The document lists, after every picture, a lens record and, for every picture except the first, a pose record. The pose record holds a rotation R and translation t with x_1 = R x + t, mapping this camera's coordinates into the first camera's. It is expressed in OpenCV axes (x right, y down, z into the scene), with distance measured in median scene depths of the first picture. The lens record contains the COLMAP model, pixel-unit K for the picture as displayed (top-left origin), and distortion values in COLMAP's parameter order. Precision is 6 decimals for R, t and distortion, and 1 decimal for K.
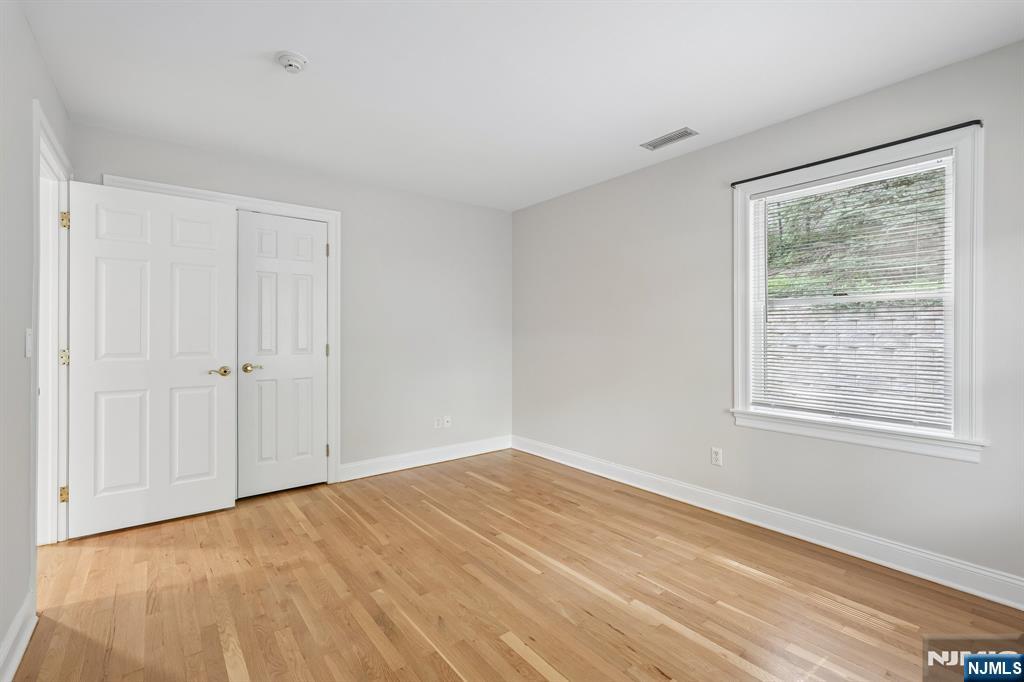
lens RADIAL K [[454.7, 0, 511.2], [0, 454.7, 330.2], [0, 0, 1]] dist [-0.015943, 0.007561]
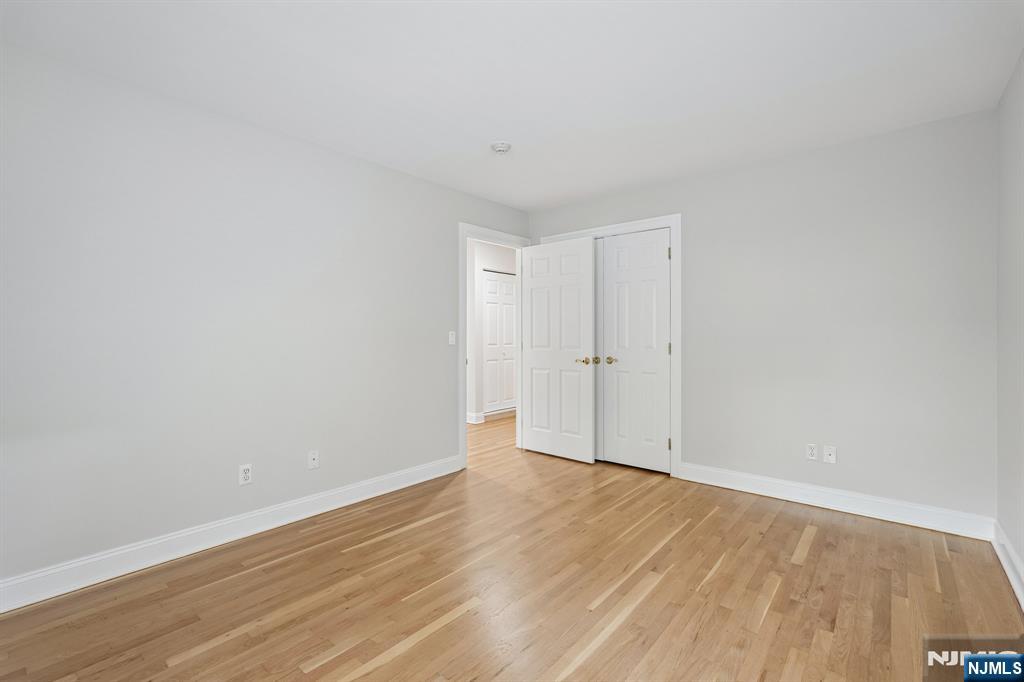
lens RADIAL K [[451.4, 0, 508.6], [0, 451.4, 342.0], [0, 0, 1]] dist [-0.003216, 0.000595]
pose [[0.192315, 0.014334, -0.981229, 0.659172], [0.007582, 0.999842, 0.016092, 0.009177], [0.981304, -0.010534, 0.192176, 0.521178]]
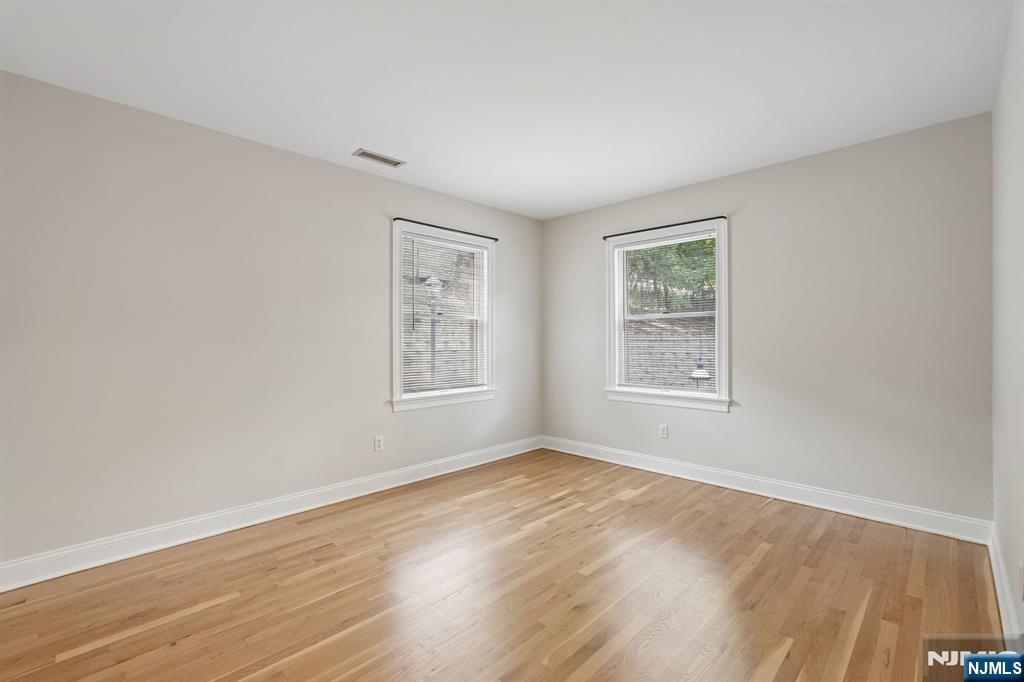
lens RADIAL K [[449.7, 0, 510.0], [0, 449.7, 337.6], [0, 0, 1]] dist [-0.015414, 0.007424]
pose [[-0.119953, 0.003981, 0.992772, -0.749109], [-0.002931, 0.999986, -0.004364, 0.009770], [-0.992775, -0.003433, -0.119940, 0.817600]]
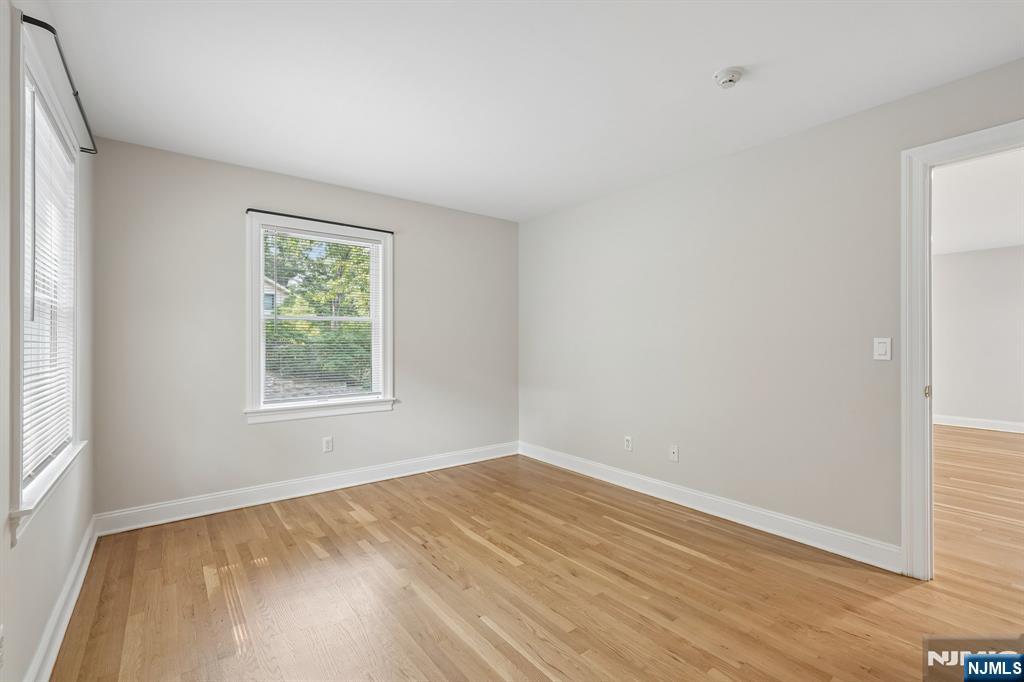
lens RADIAL K [[451.4, 0, 508.6], [0, 451.4, 342.0], [0, 0, 1]] dist [-0.003216, 0.000595]
pose [[-0.999892, 0.003093, 0.014348, -0.002062], [0.003003, 0.999976, -0.006299, 0.011501], [-0.014367, -0.006255, -0.999877, 1.415988]]
